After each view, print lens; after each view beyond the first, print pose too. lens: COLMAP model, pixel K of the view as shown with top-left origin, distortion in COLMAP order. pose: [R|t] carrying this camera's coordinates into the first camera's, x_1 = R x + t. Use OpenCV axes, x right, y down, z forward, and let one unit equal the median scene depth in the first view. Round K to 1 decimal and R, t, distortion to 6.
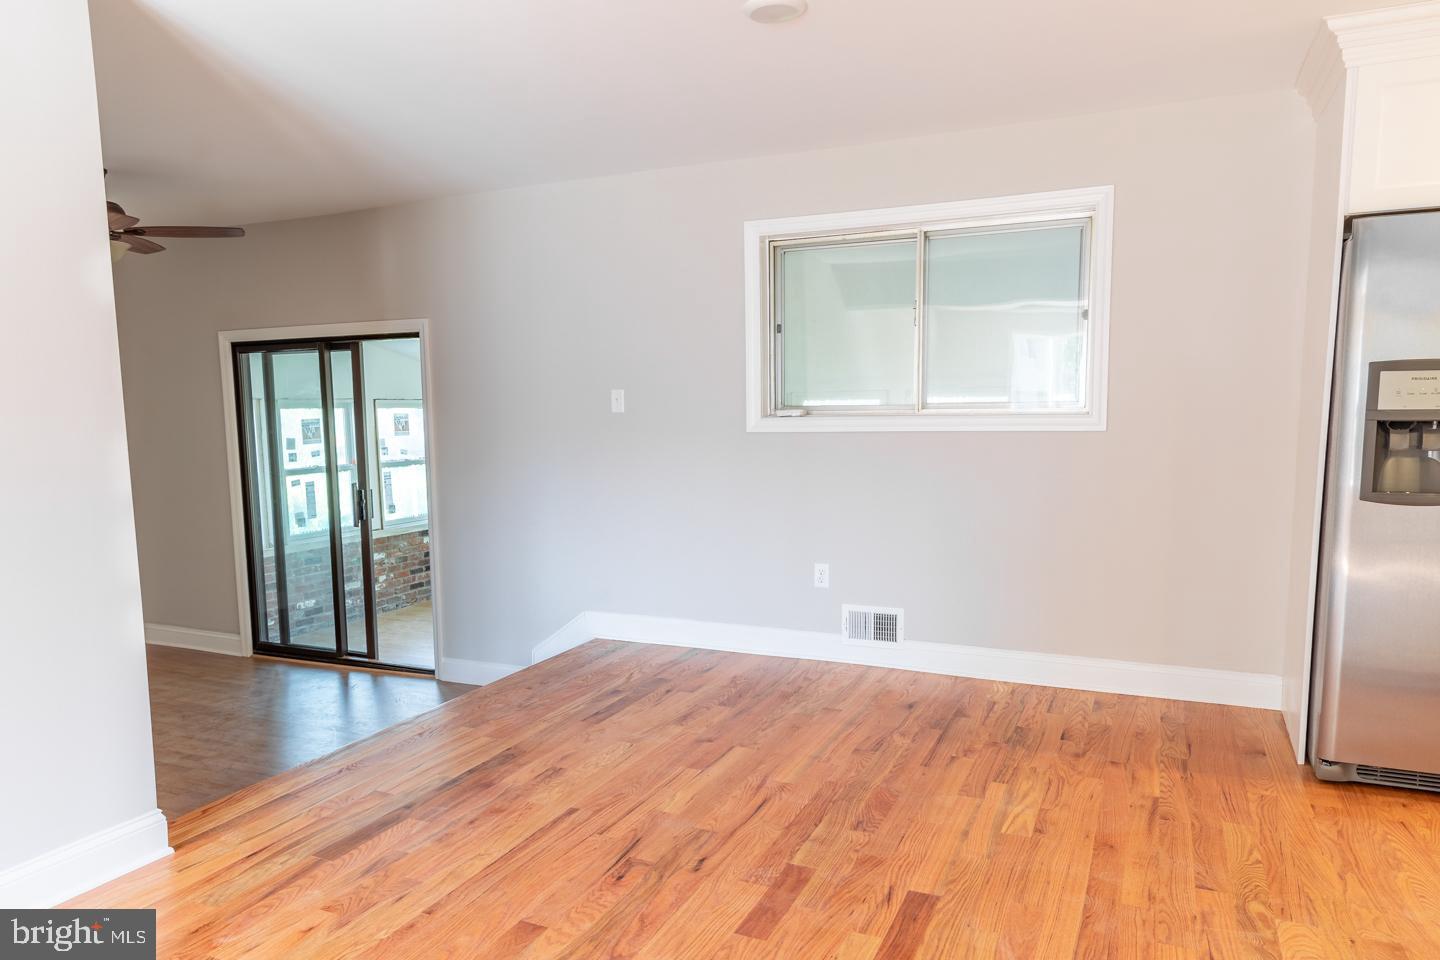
lens RADIAL K [[968.4, 0, 717.5], [0, 968.4, 528.4], [0, 0, 1]] dist [0.001898, 0.000150]
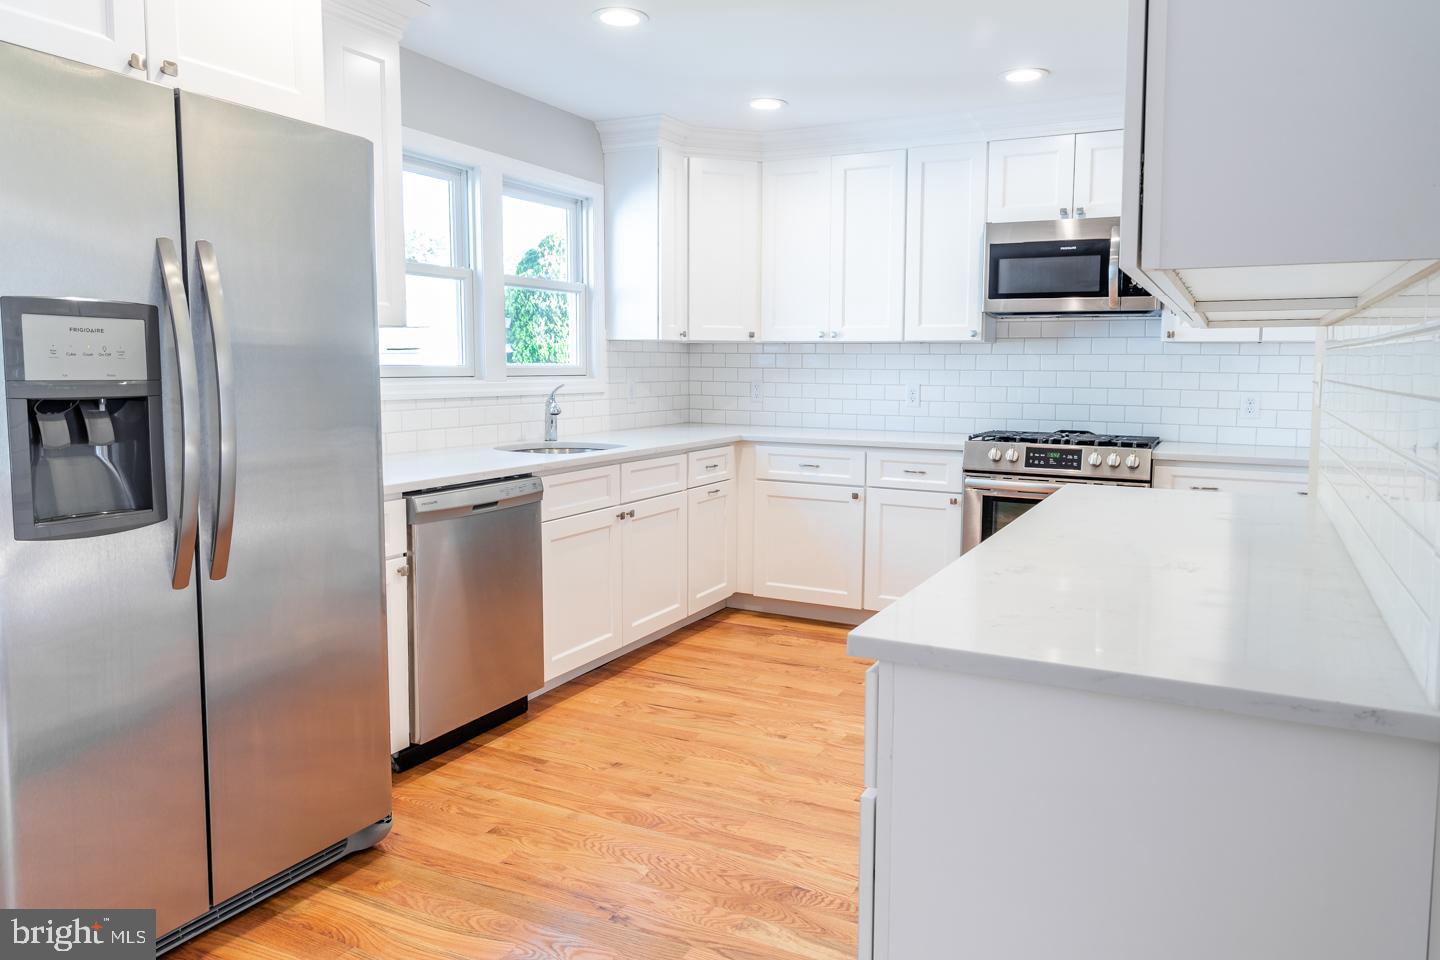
lens RADIAL K [[996.9, 0, 745.8], [0, 996.9, 452.6], [0, 0, 1]] dist [0.001087, 0.000787]
pose [[0.028750, -0.078856, 0.996471, 0.100538], [0.114170, 0.990619, 0.075098, -0.074489], [-0.993045, 0.111608, 0.037484, 0.548576]]
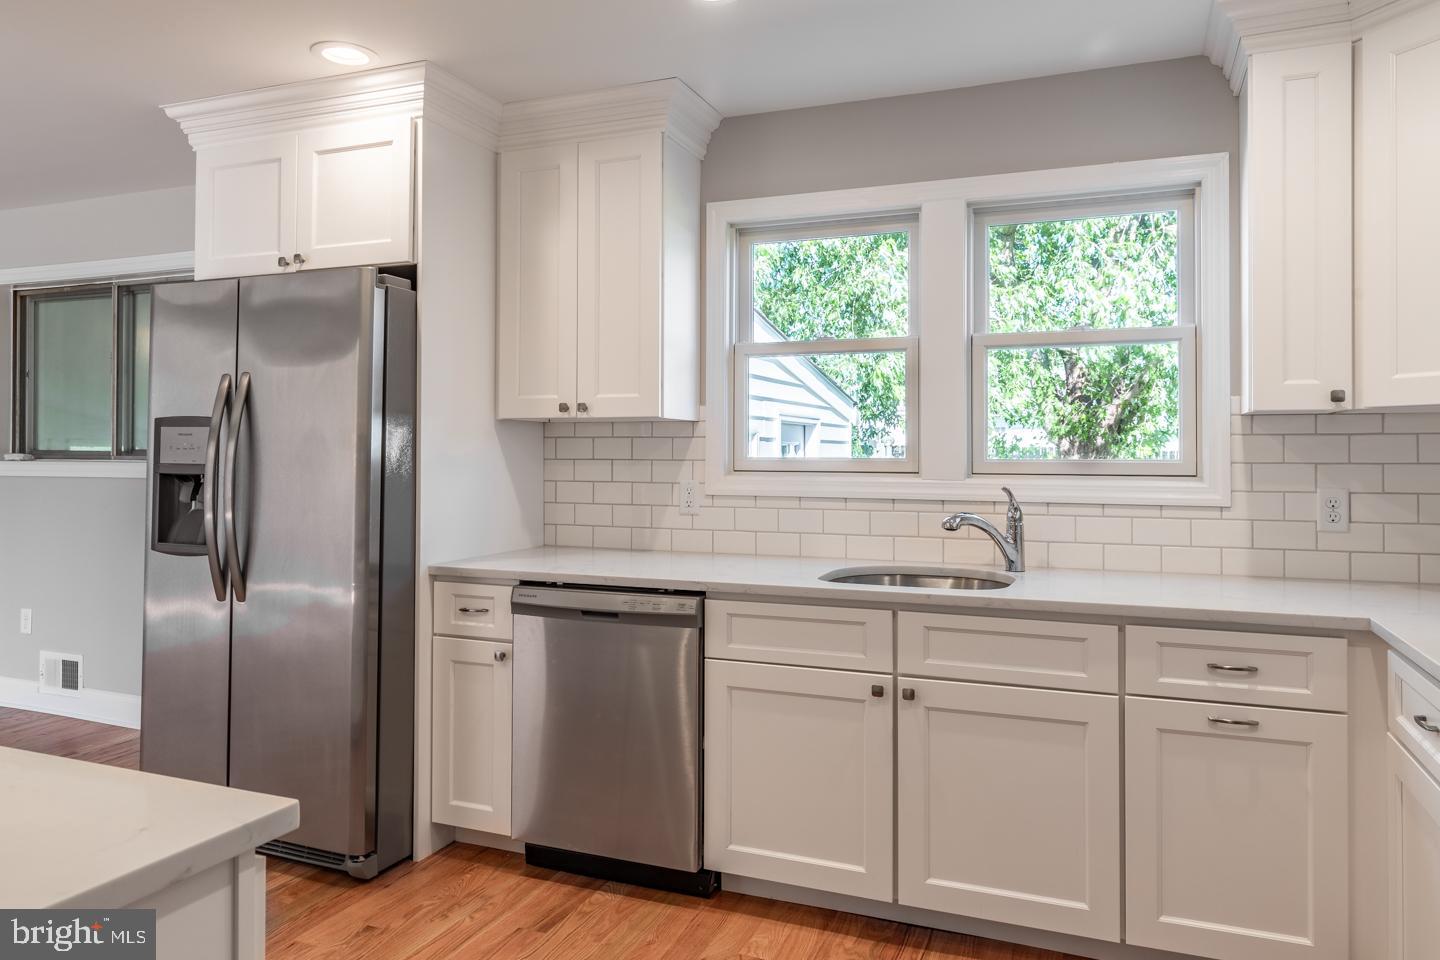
lens RADIAL K [[992.7, 0, 720.9], [0, 992.7, 443.3], [0, 0, 1]] dist [0.004832, 0.002034]
pose [[0.999475, 0.013433, 0.029493, 1.227771], [-0.009519, 0.991595, -0.129033, -0.010784], [-0.030978, 0.128684, 0.991202, -0.083132]]
